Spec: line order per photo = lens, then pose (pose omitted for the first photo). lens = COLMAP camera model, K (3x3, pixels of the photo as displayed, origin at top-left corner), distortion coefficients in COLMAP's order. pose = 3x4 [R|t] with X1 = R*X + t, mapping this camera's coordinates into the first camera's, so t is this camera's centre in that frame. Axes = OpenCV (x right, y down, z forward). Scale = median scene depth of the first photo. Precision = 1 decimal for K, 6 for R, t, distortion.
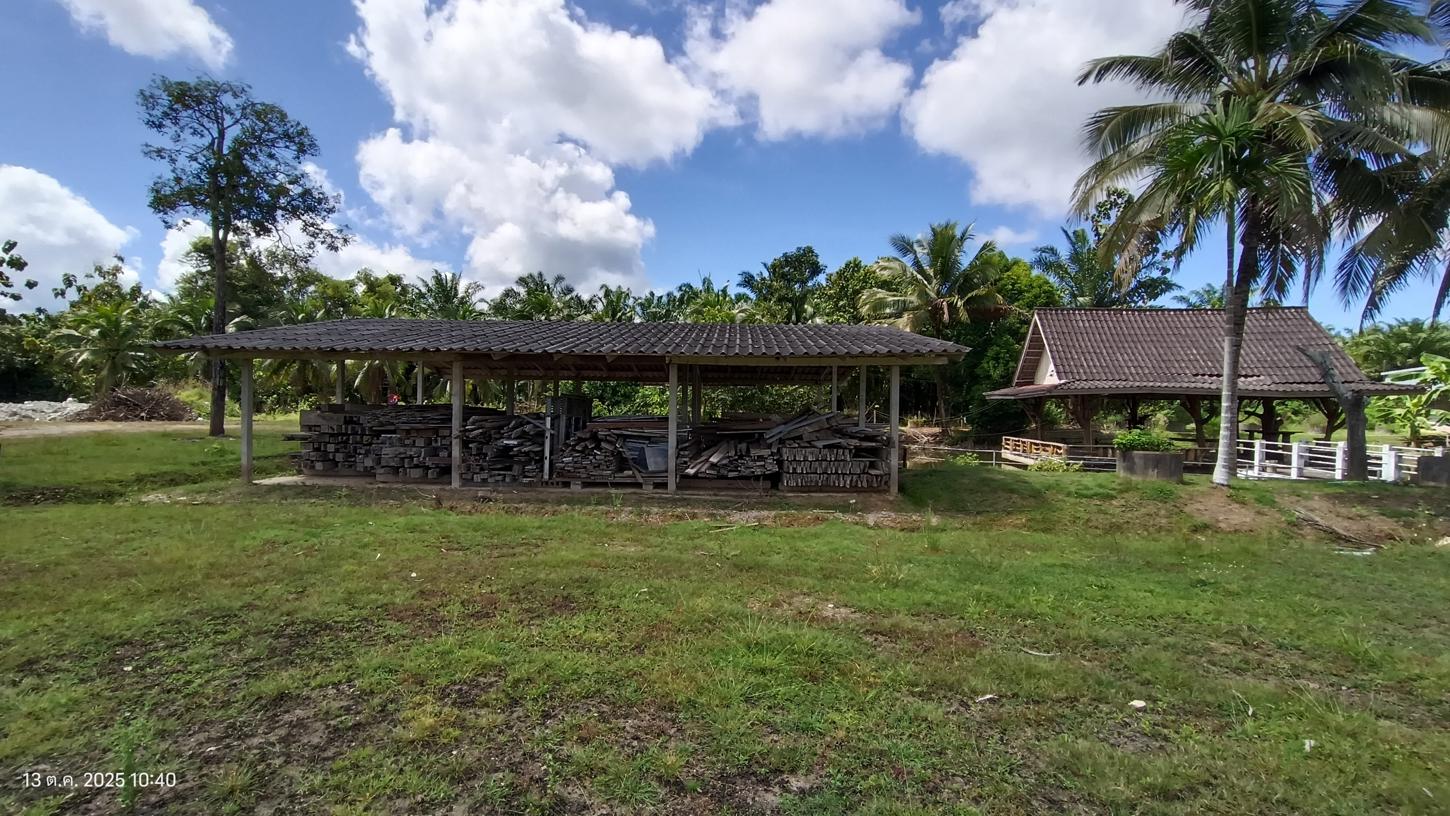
lens RADIAL K [[662.9, 0, 733.5], [0, 662.9, 416.8], [0, 0, 1]] dist [-0.018315, 0.005680]
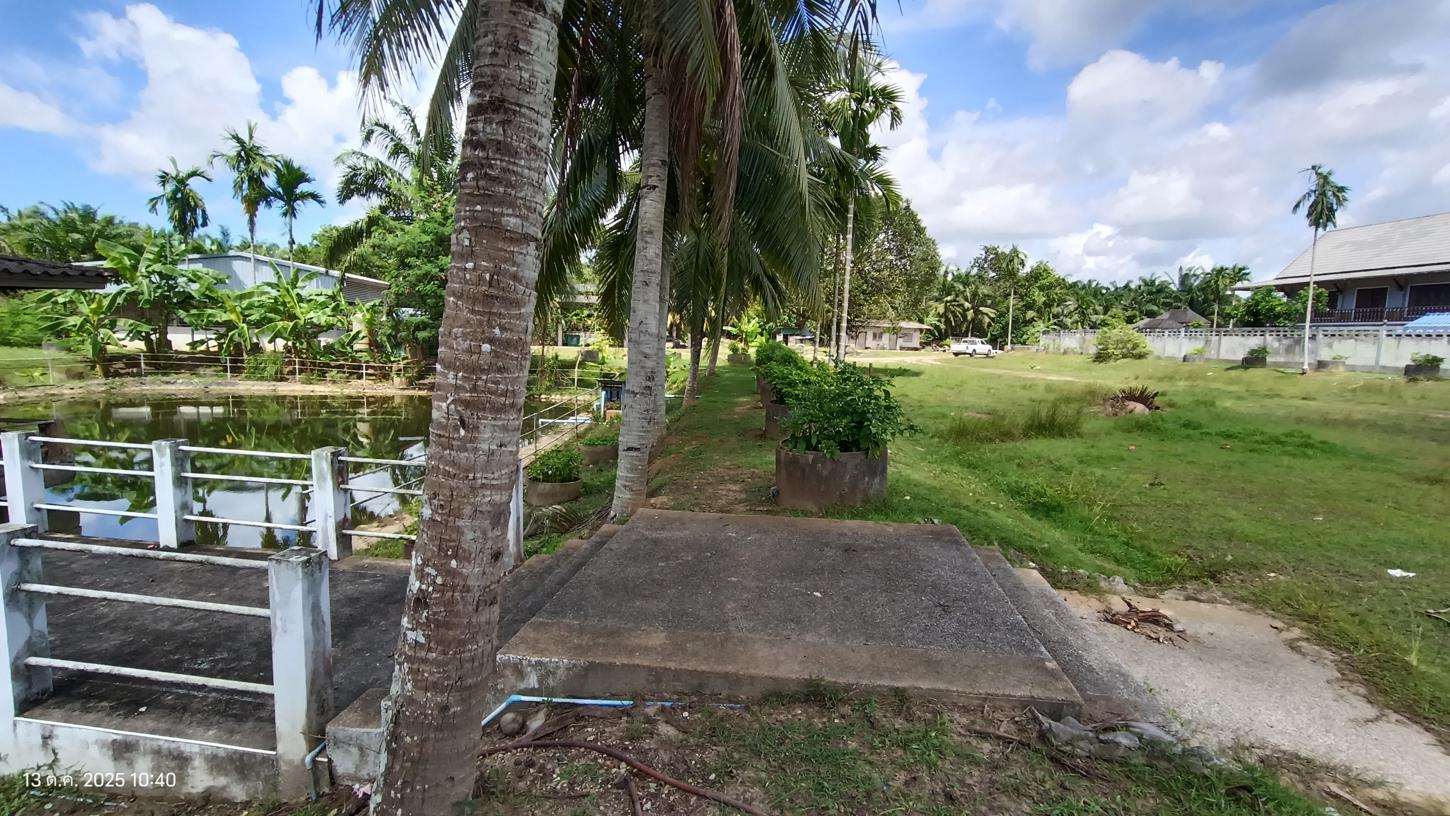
lens RADIAL K [[662.9, 0, 729.4], [0, 662.9, 419.7], [0, 0, 1]] dist [-0.018315, 0.005680]
pose [[0.004858, -0.133266, 0.991068, 0.319039], [-0.011705, 0.991005, 0.133314, -0.004720], [-0.999920, -0.012248, 0.003254, 0.301640]]
